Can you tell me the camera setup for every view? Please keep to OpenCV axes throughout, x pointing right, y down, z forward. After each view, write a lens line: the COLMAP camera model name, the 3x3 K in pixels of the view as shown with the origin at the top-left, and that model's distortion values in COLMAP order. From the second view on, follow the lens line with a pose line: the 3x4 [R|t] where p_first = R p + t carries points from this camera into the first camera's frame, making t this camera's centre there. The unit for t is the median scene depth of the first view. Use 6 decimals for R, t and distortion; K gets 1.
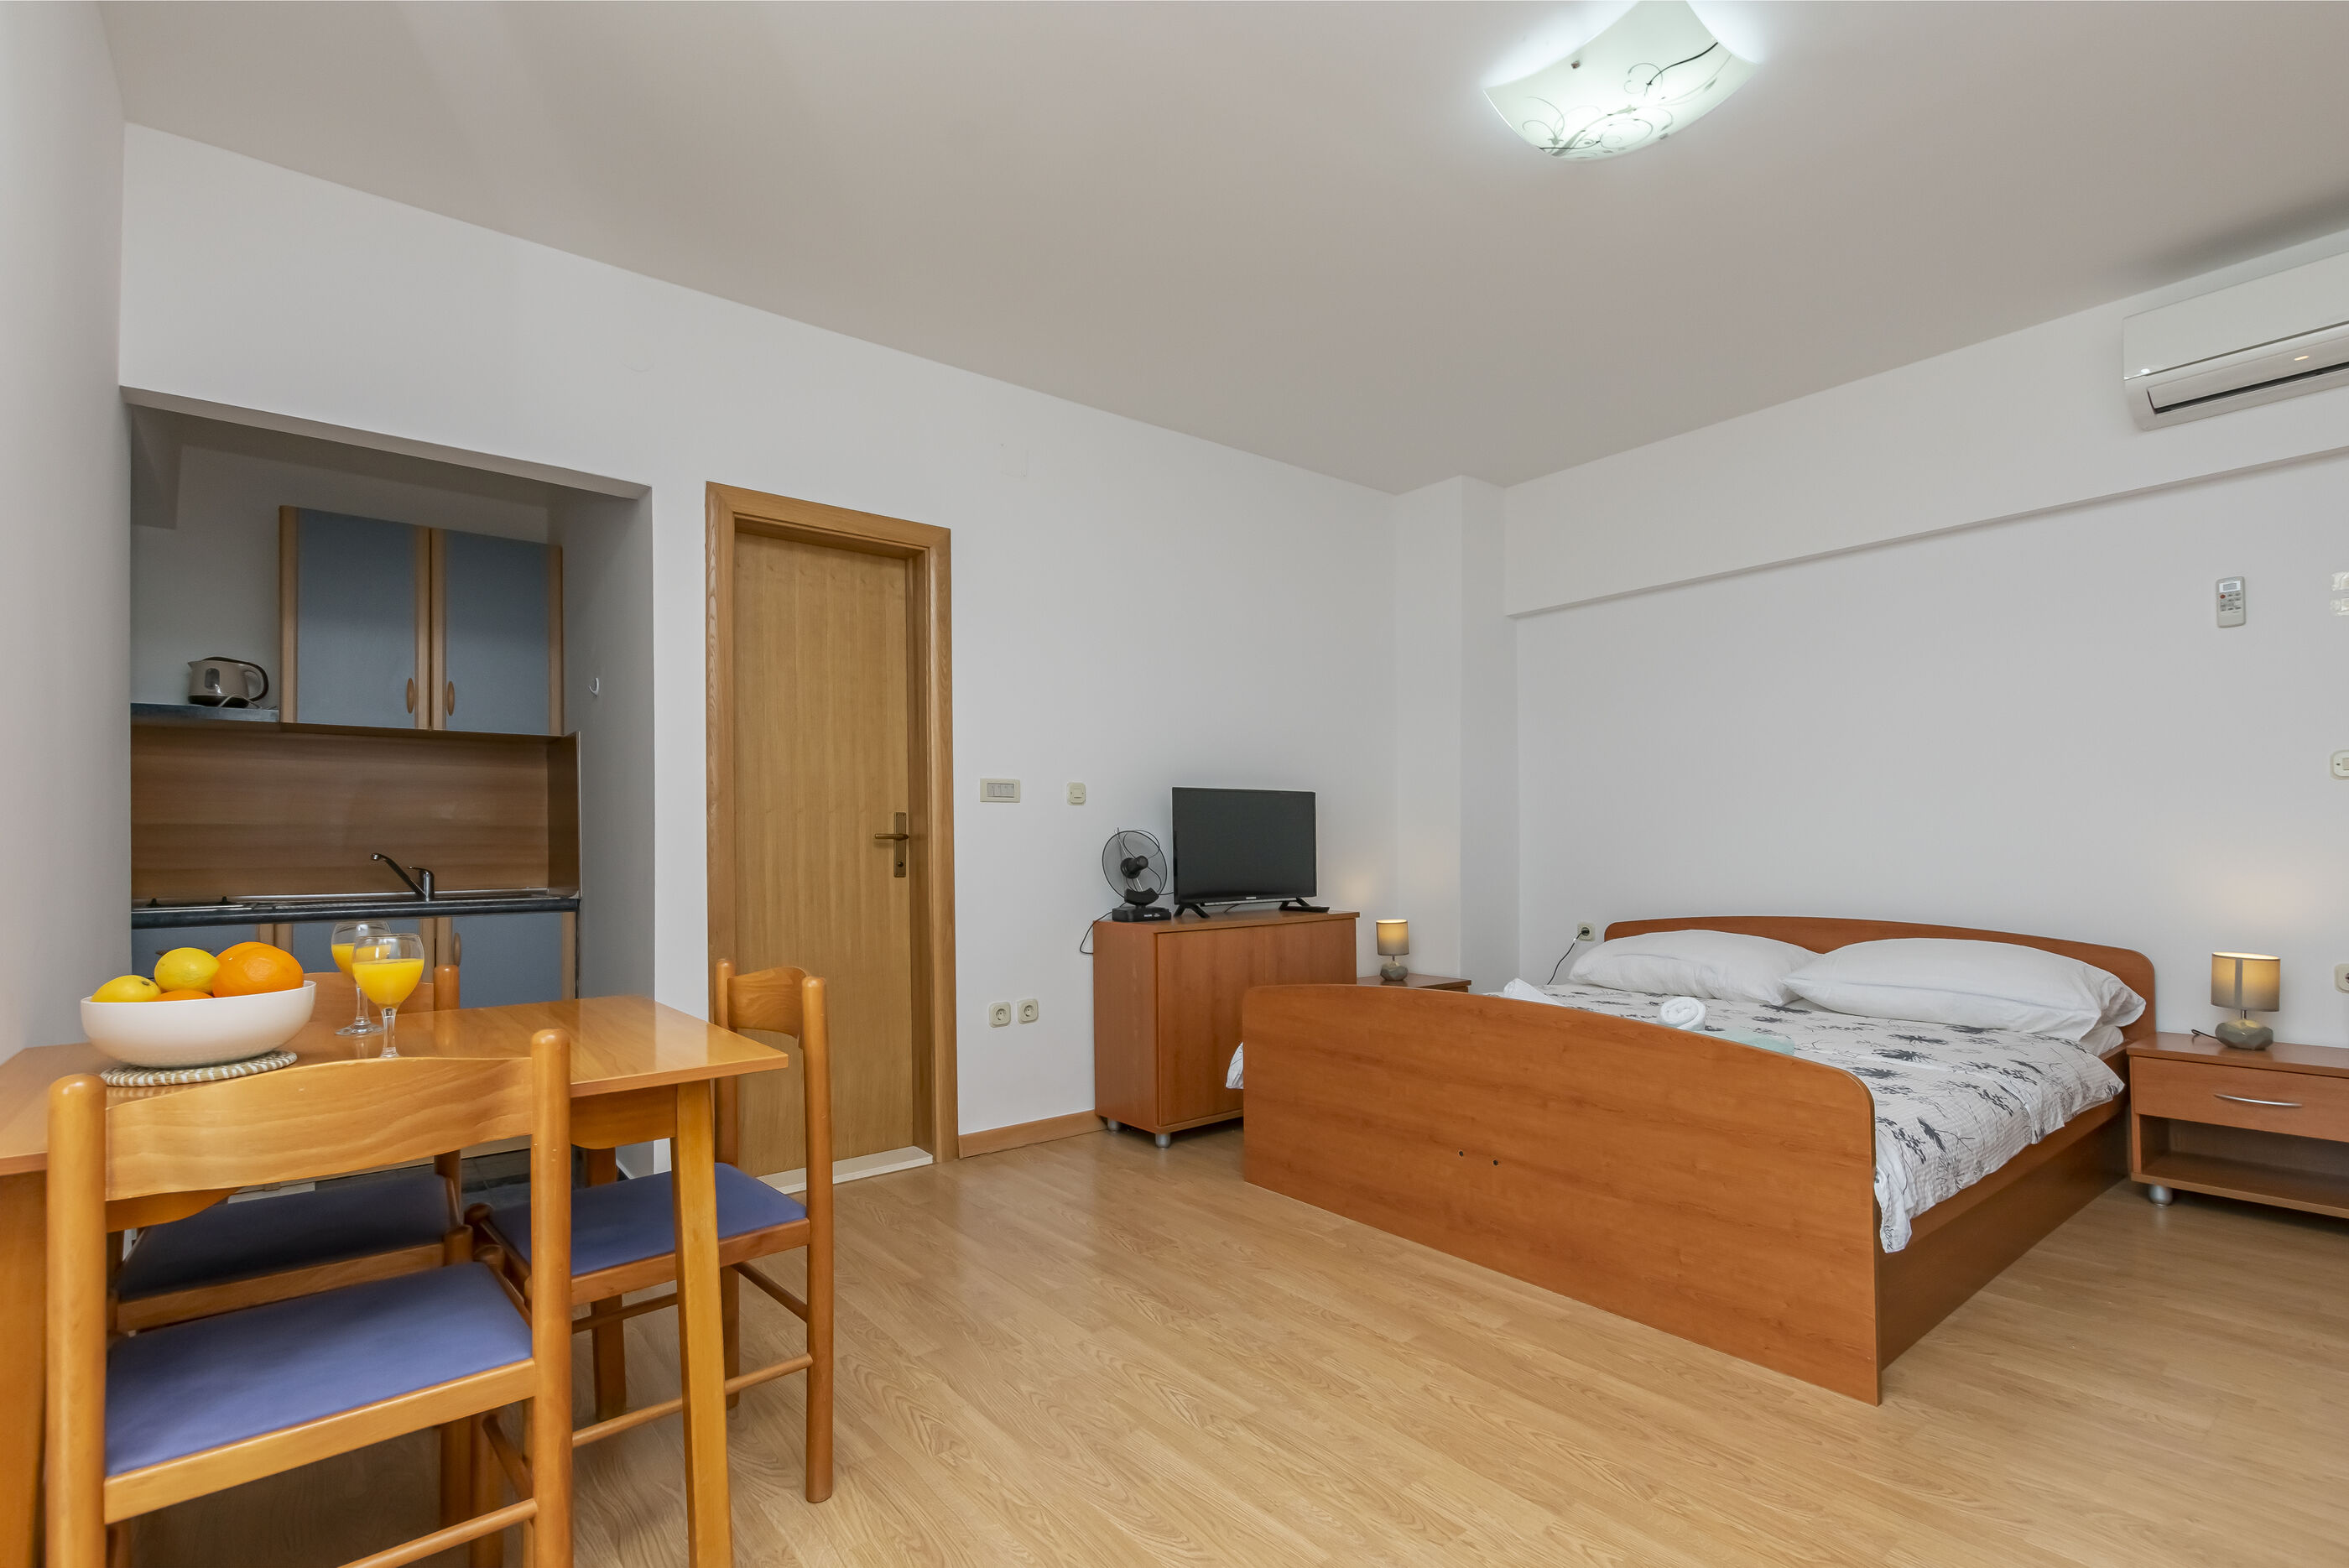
lens RADIAL K [[1092.4, 0, 1204.8], [0, 1092.4, 842.6], [0, 0, 1]] dist [0.003025, 0.000560]
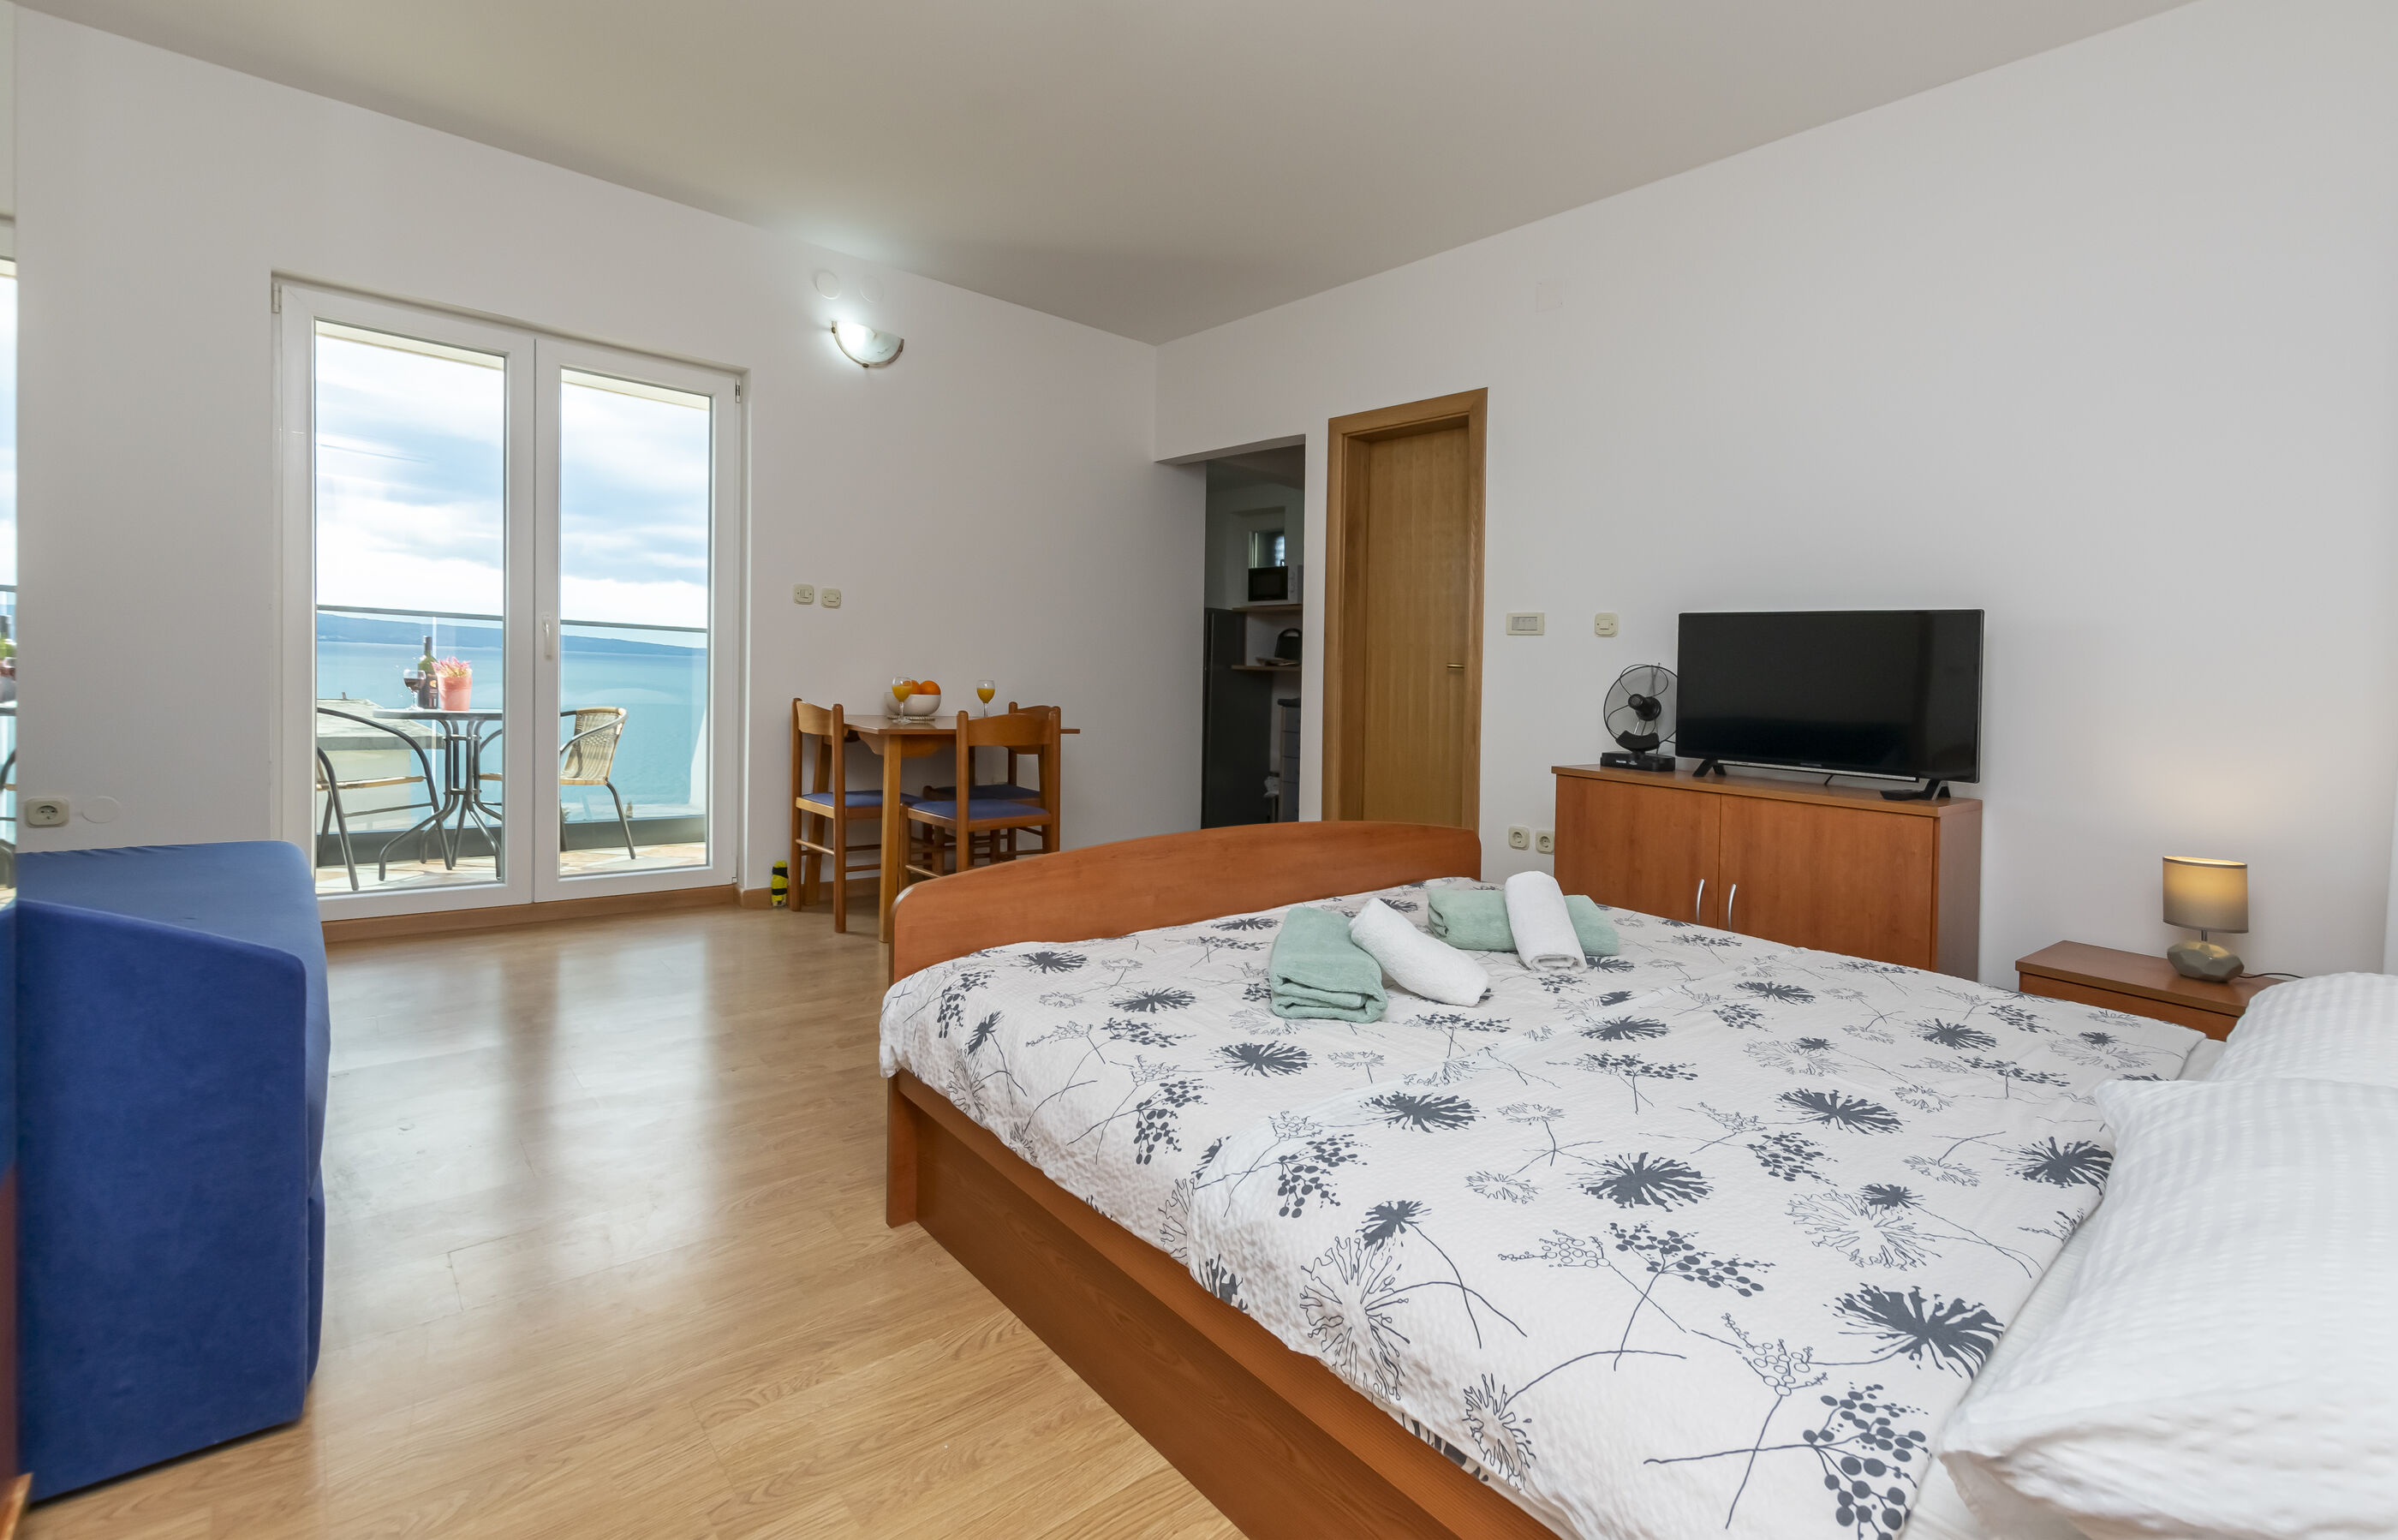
lens RADIAL K [[1050.6, 0, 1199.0], [0, 1050.6, 770.0], [0, 0, 1]] dist [-0.001261, -0.000153]
pose [[0.003050, 0.102361, -0.994743, 0.841681], [-0.046734, 0.993675, 0.102107, 0.003330], [0.998903, 0.046176, 0.007815, 0.698447]]
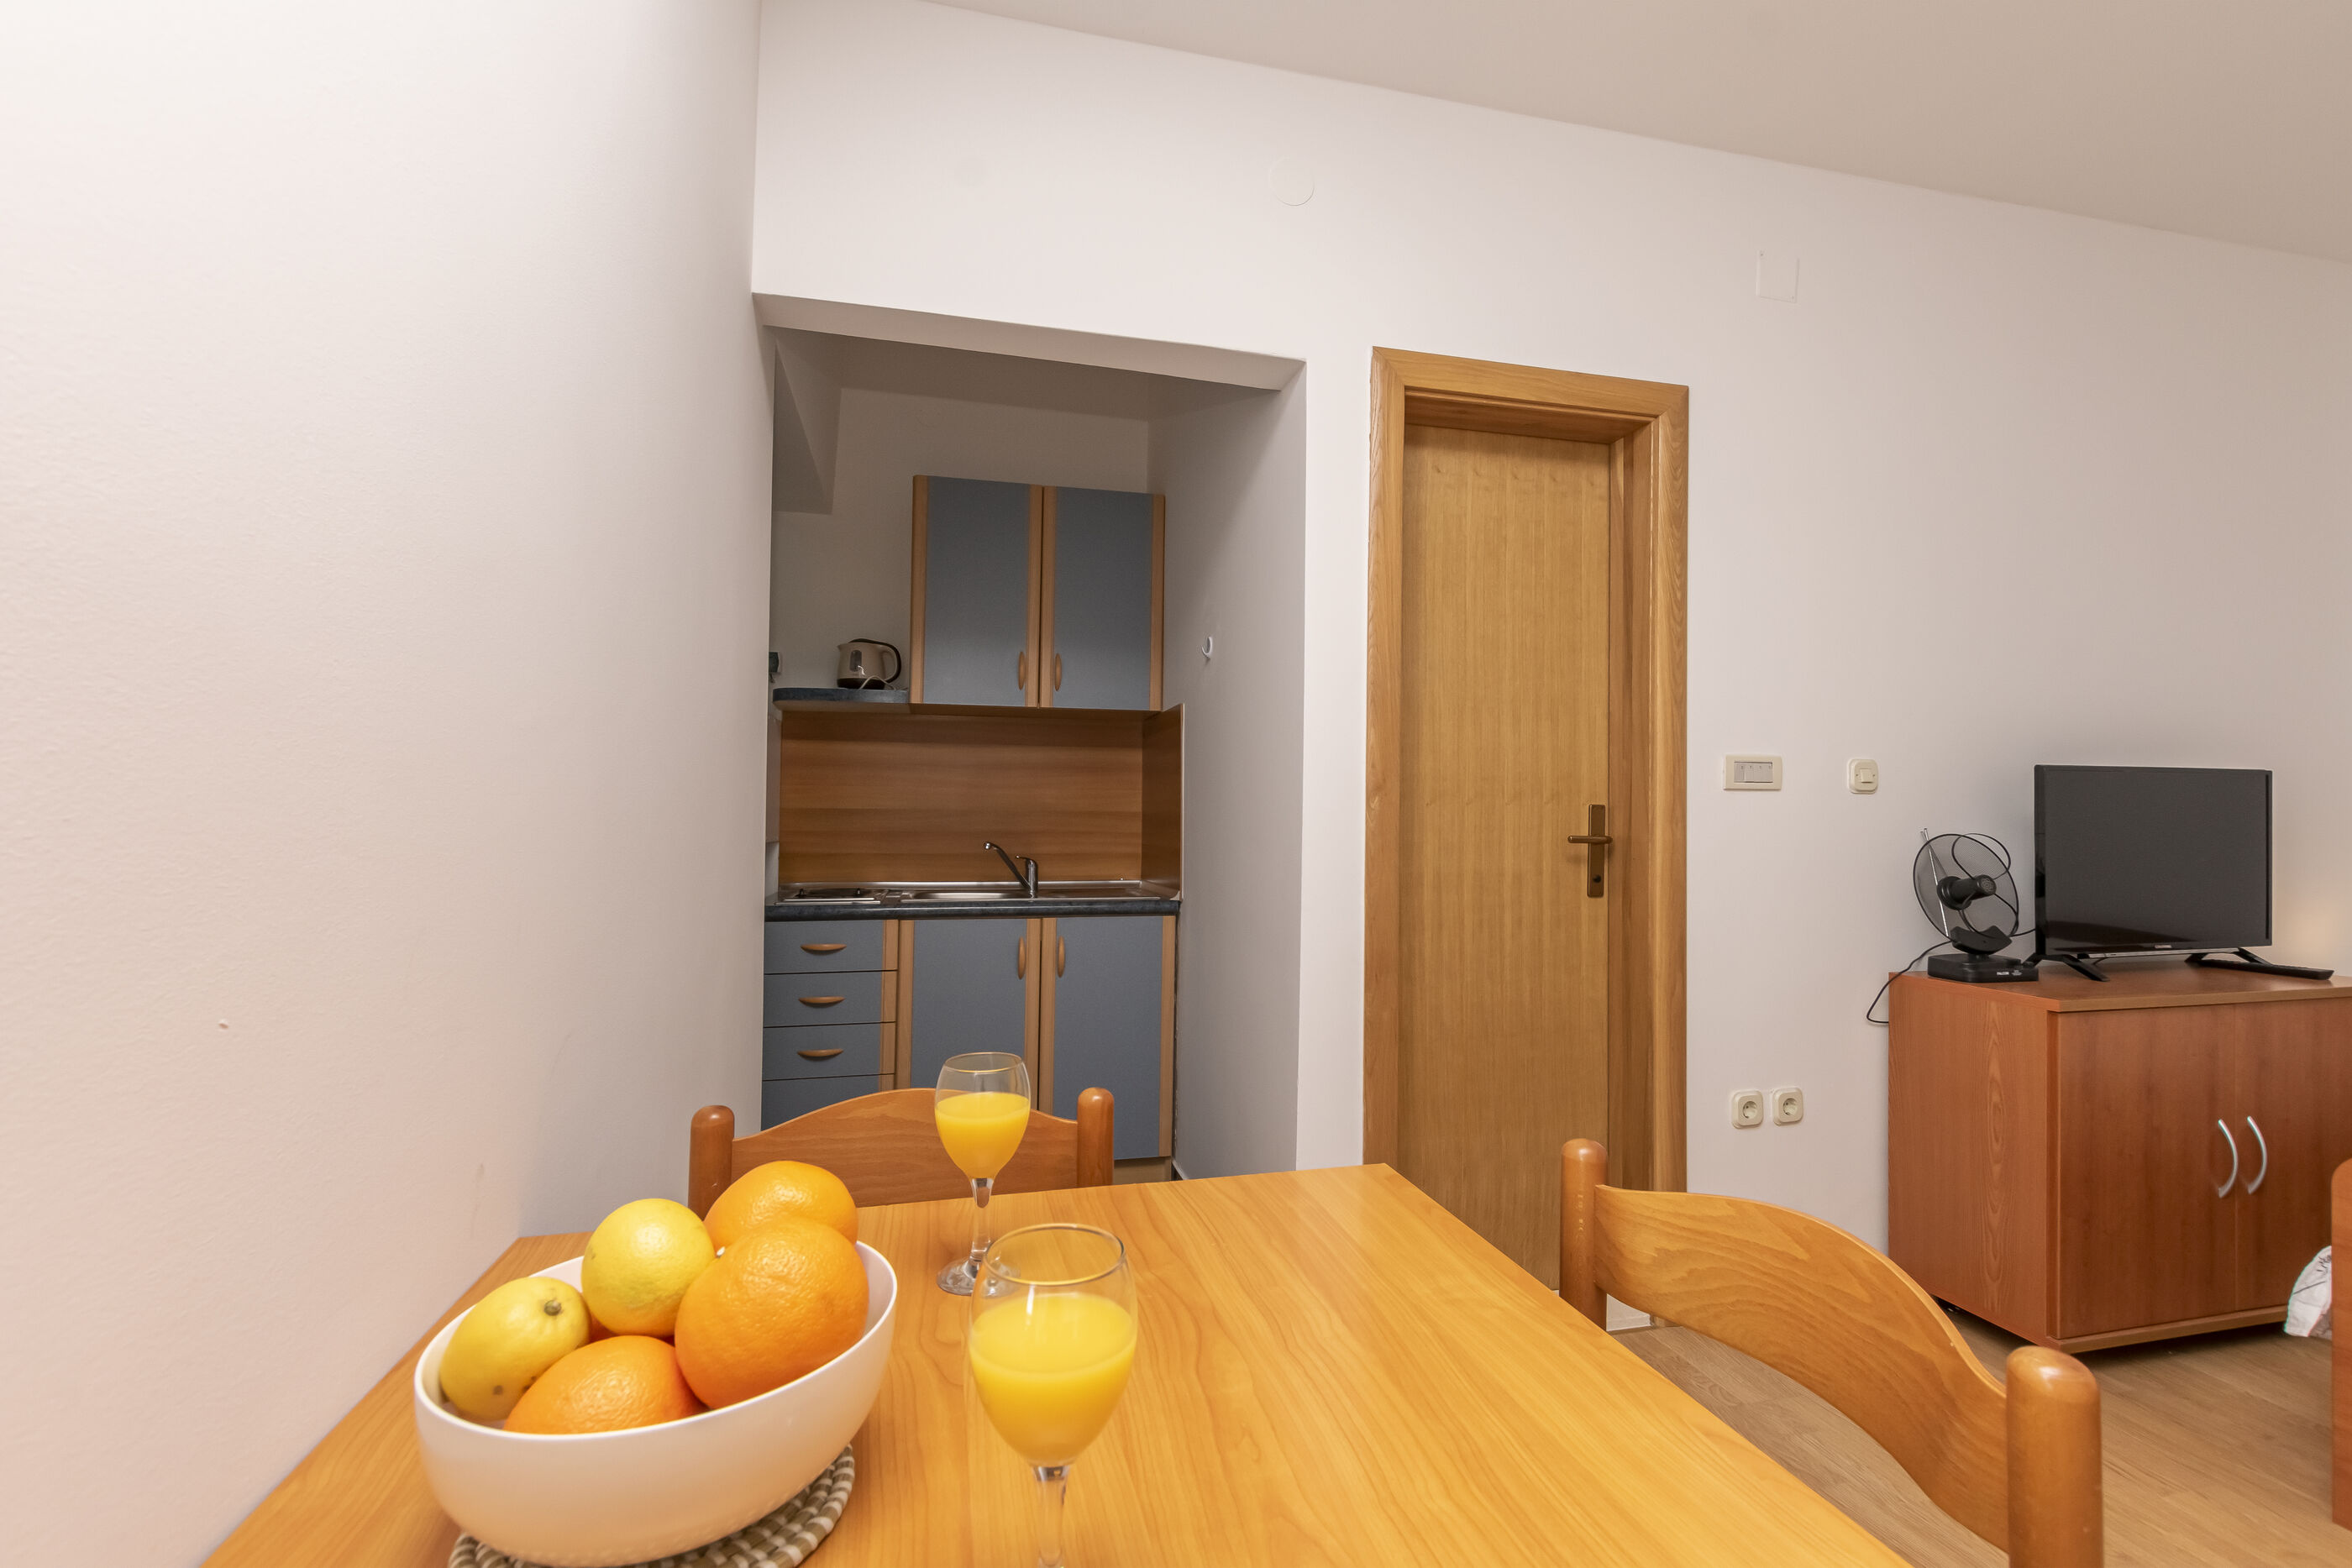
lens RADIAL K [[1038.7, 0, 1176.0], [0, 1038.7, 784.0], [0, 0, 1]] dist [-0.001959, -0.000477]
pose [[0.894677, 0.002851, -0.446705, -0.222573], [-0.013814, 0.999678, -0.021287, -0.022897], [0.446501, 0.025216, 0.894428, 0.283597]]
